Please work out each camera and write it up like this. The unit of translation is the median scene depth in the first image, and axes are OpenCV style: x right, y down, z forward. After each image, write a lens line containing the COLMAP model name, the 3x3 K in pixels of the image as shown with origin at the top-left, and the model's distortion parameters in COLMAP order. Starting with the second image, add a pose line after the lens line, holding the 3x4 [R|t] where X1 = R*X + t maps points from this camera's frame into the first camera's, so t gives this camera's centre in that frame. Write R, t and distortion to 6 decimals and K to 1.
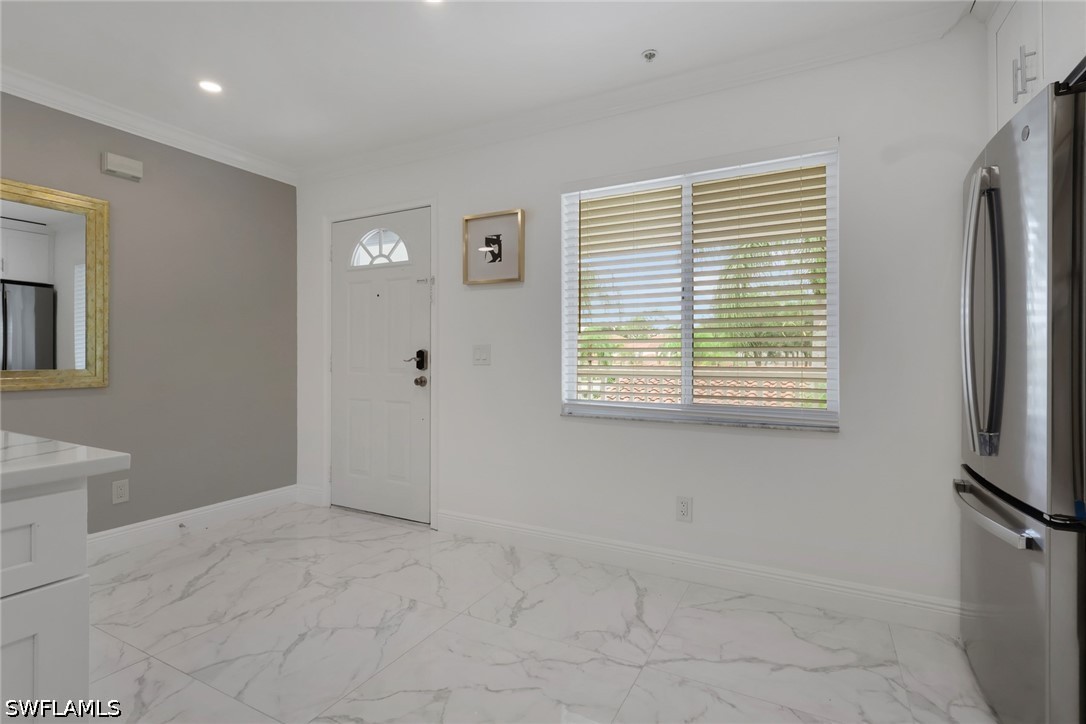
lens RADIAL K [[517.6, 0, 540.4], [0, 517.6, 357.3], [0, 0, 1]] dist [-0.002724, -0.000021]
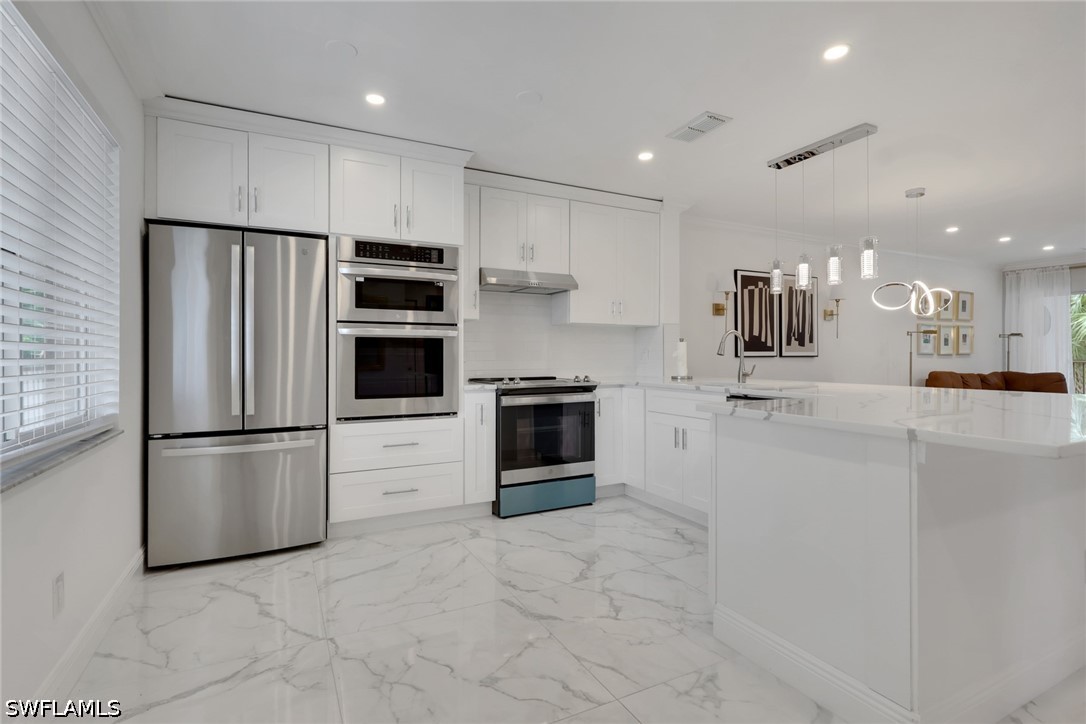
lens RADIAL K [[517.6, 0, 540.4], [0, 517.6, 357.3], [0, 0, 1]] dist [-0.002724, -0.000021]
pose [[-0.811763, -0.004317, 0.583971, -0.789491], [0.003333, 0.999922, 0.012025, -0.006269], [-0.583977, 0.011708, -0.811686, 1.600646]]
